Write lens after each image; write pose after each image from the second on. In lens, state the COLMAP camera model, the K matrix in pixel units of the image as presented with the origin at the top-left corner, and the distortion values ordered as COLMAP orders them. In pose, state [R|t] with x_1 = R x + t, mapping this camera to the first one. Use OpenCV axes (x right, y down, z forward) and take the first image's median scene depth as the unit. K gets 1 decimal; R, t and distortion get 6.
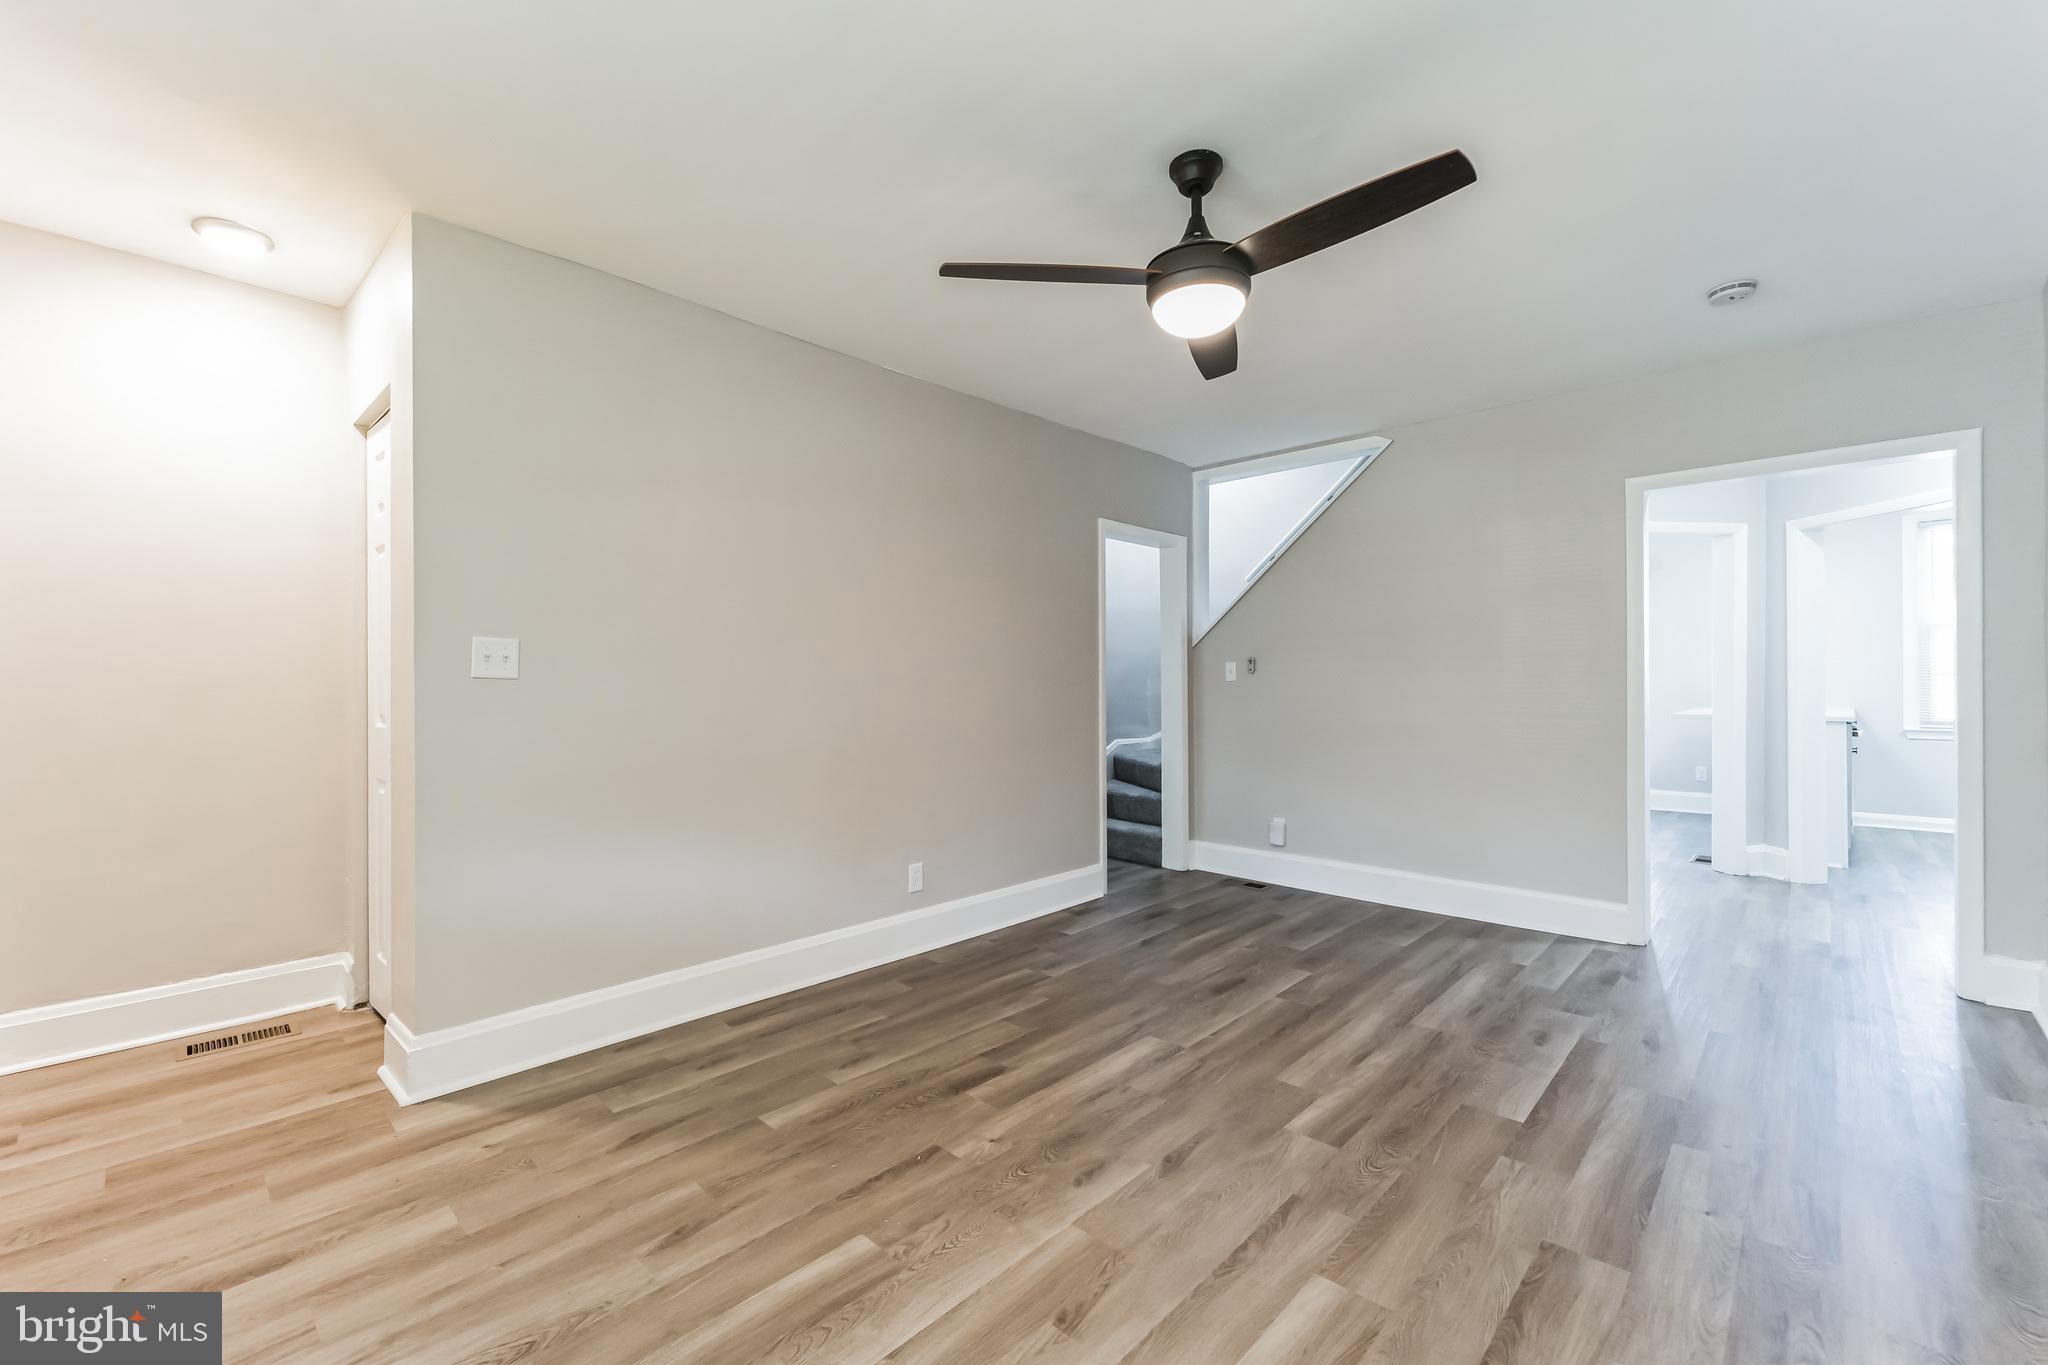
lens RADIAL K [[830.1, 0, 1022.4], [0, 830.1, 679.1], [0, 0, 1]] dist [-0.002720, -0.000956]
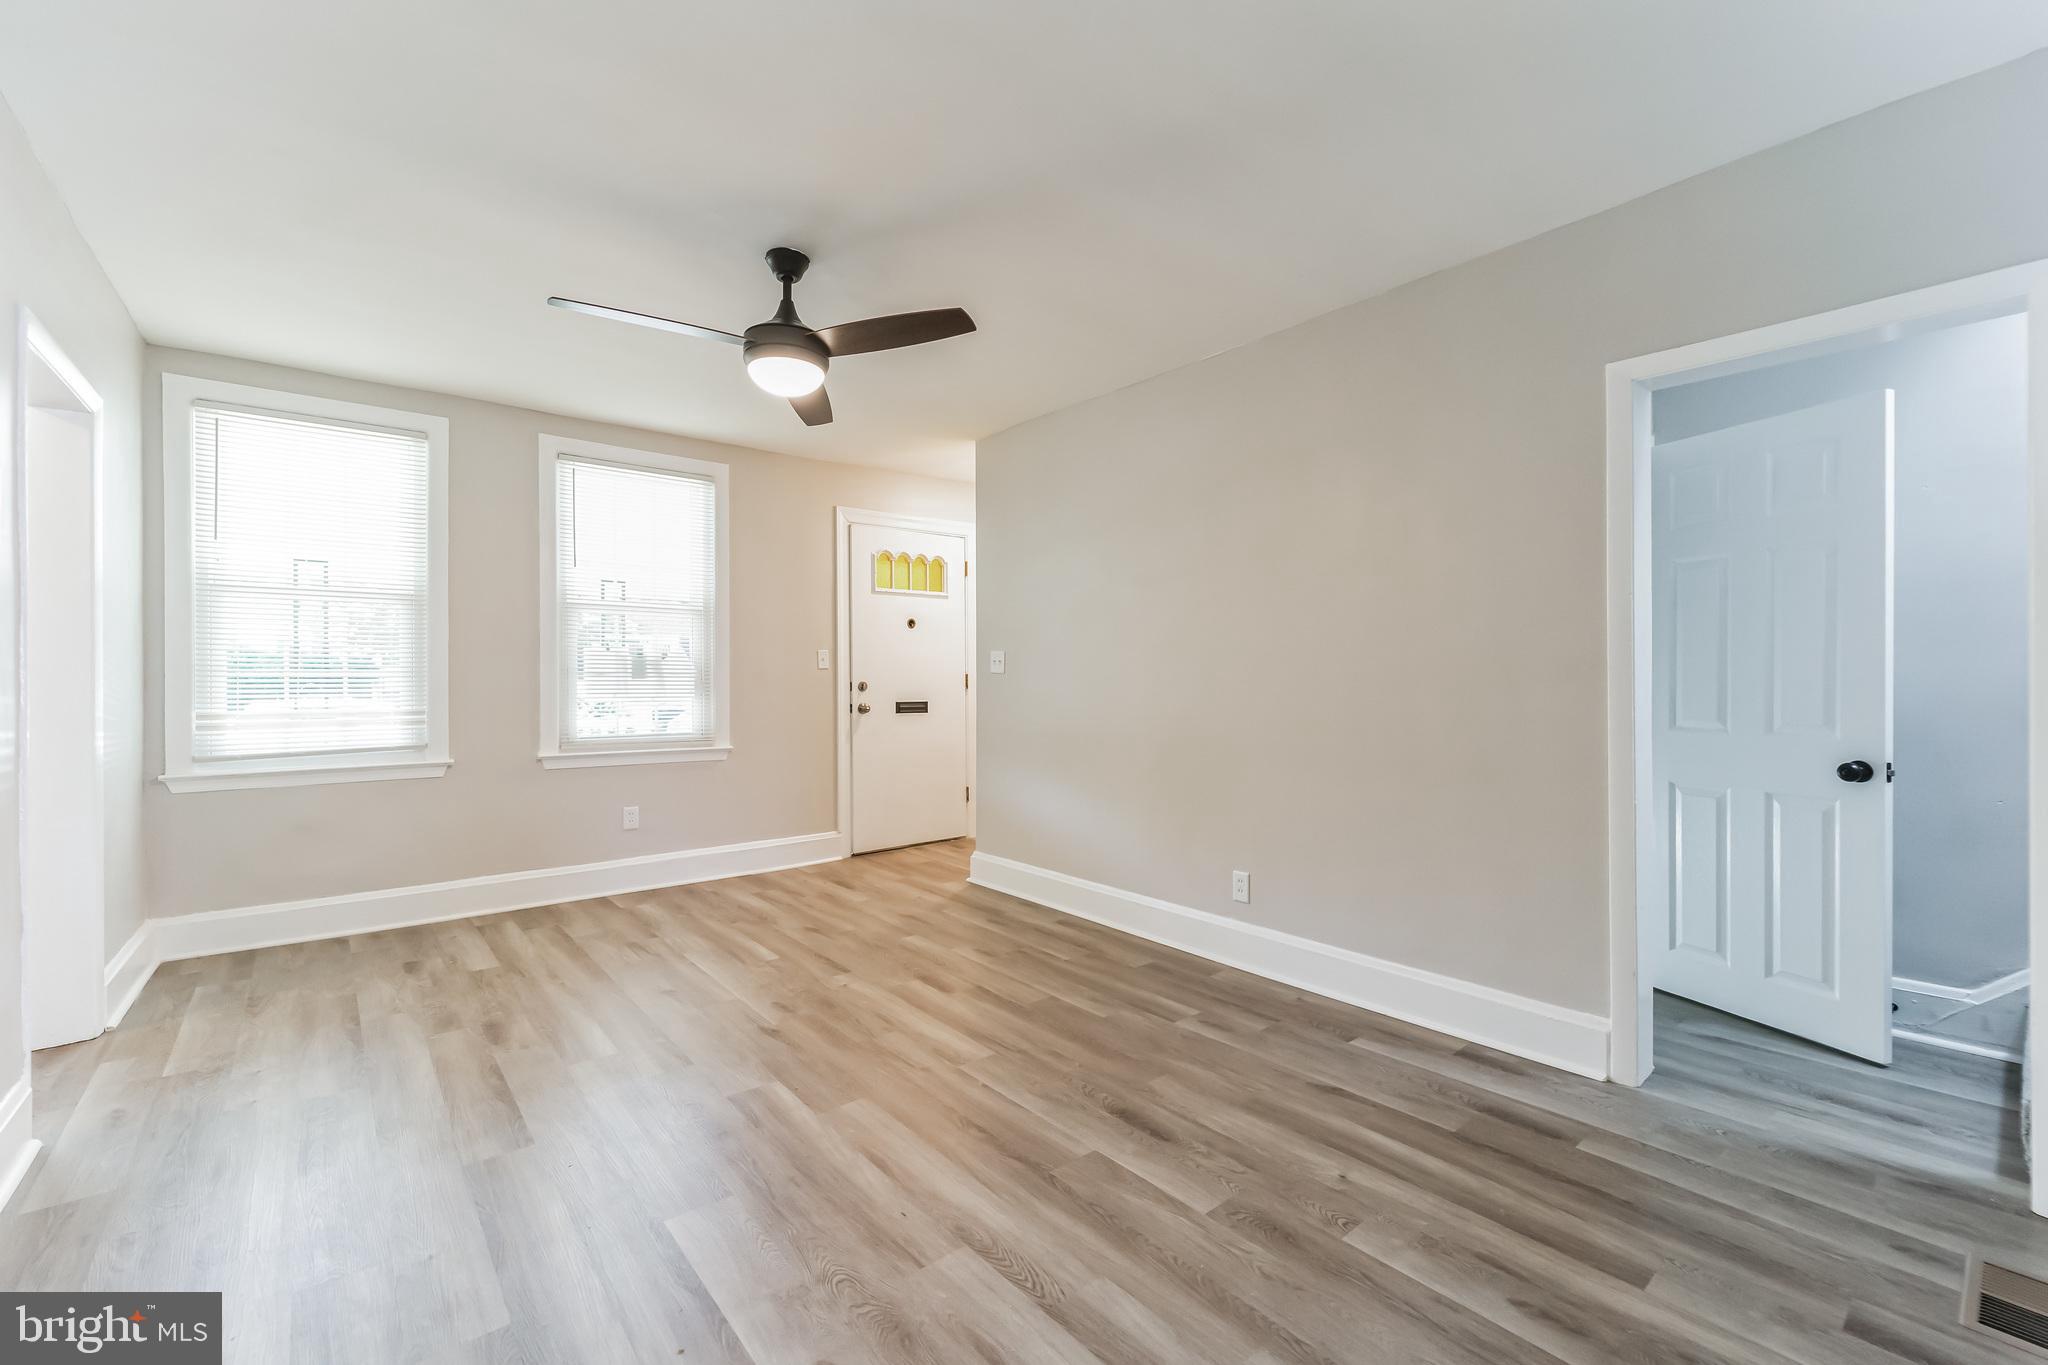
lens RADIAL K [[830.1, 0, 1026.7], [0, 830.1, 678.7], [0, 0, 1]] dist [-0.002720, -0.000956]
pose [[-0.096244, 0.005648, -0.995342, 1.015057], [0.002716, 0.999982, 0.005412, 0.001350], [0.995354, -0.002182, -0.096258, 1.059255]]
